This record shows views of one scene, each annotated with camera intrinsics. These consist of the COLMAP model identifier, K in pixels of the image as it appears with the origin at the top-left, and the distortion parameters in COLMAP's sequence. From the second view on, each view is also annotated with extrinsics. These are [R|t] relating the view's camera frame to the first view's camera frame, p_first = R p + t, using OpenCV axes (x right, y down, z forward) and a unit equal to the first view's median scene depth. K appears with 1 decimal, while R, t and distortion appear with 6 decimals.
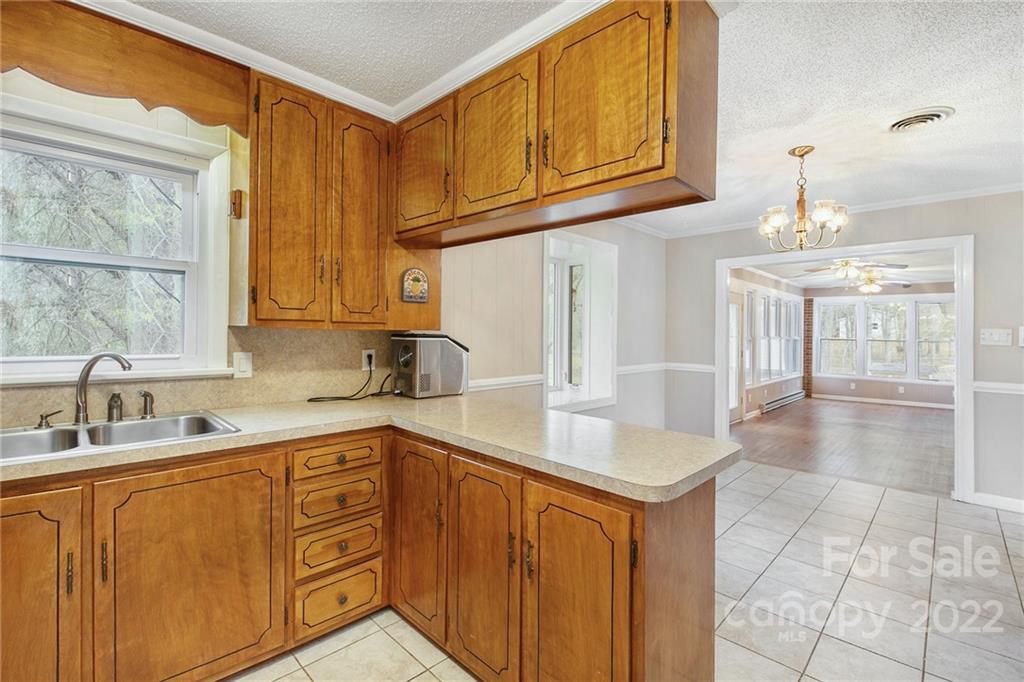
lens RADIAL K [[458.4, 0, 512.3], [0, 458.4, 334.4], [0, 0, 1]] dist [0.004210, -0.008046]
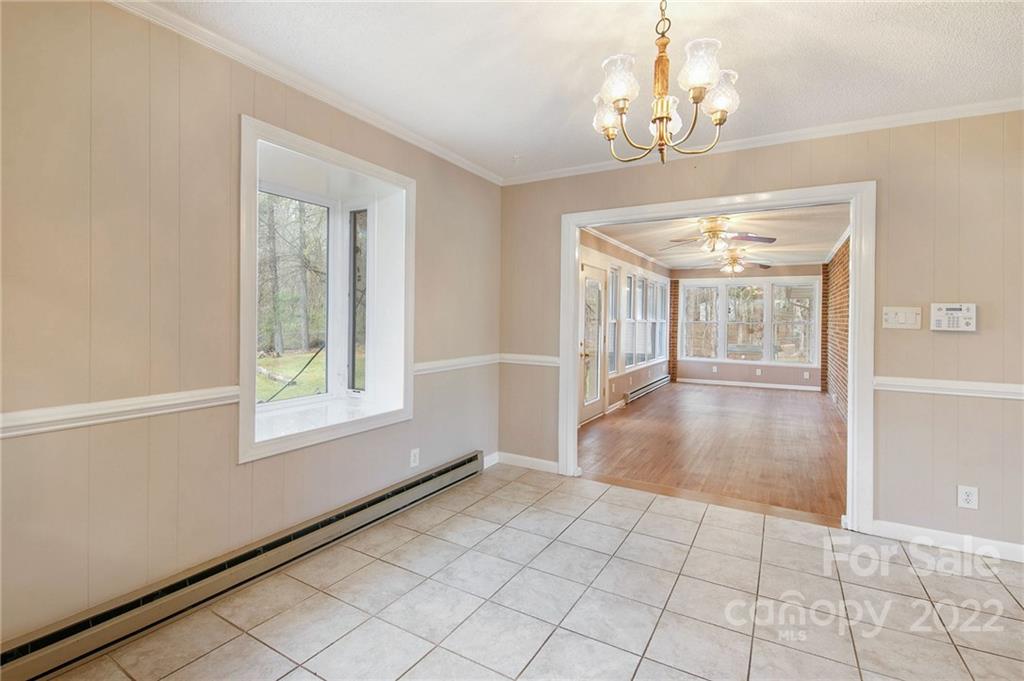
lens RADIAL K [[458.4, 0, 485.9], [0, 458.4, 330.7], [0, 0, 1]] dist [0.004210, -0.008046]
pose [[0.983121, -0.007344, 0.182807, 0.449836], [0.002398, 0.999625, 0.027261, 0.010687], [-0.182939, -0.026363, 0.982771, 0.689669]]
